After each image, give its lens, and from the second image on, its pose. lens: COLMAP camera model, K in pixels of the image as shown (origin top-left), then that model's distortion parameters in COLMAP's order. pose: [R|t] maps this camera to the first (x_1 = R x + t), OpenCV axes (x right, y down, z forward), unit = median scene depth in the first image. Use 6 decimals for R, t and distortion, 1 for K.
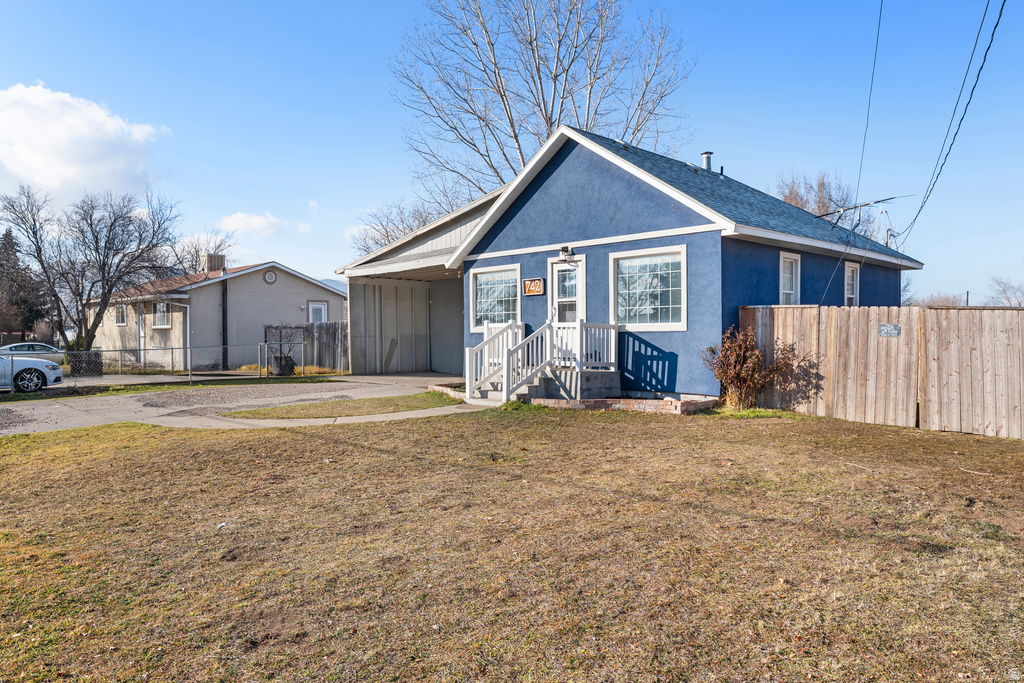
lens RADIAL K [[667.6, 0, 512.0], [0, 667.6, 341.5], [0, 0, 1]] dist [0.001809, 0.000216]
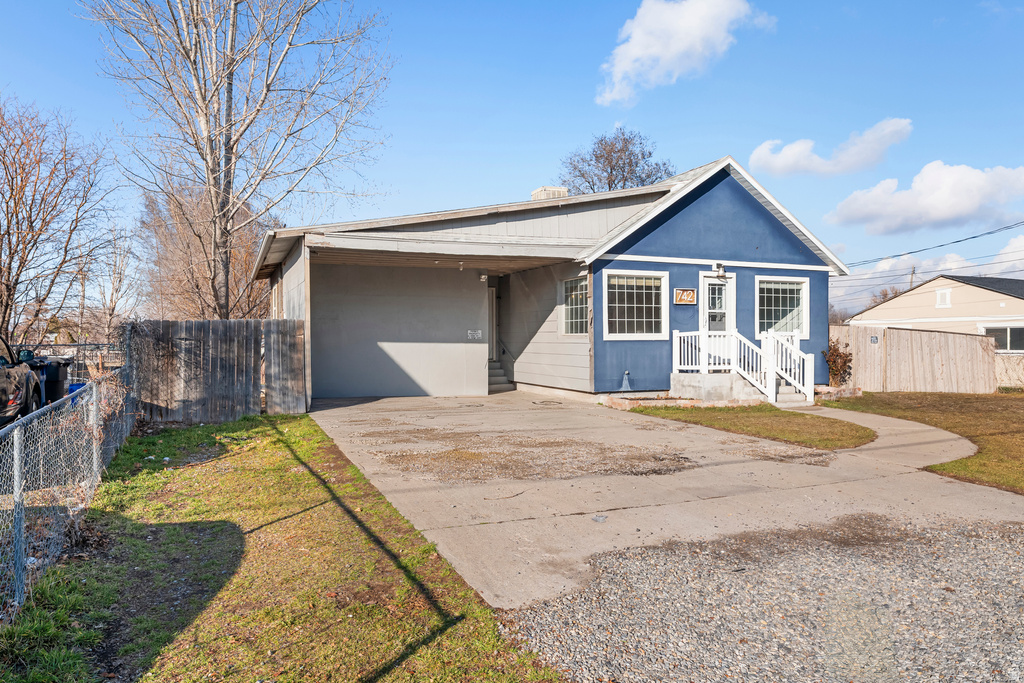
lens RADIAL K [[667.6, 0, 512.0], [0, 667.6, 341.5], [0, 0, 1]] dist [0.001809, 0.000216]
pose [[0.363210, 0.008405, 0.931669, -1.095483], [0.016104, 0.999753, -0.015297, -0.000135], [-0.931568, 0.020559, 0.362985, 0.927474]]
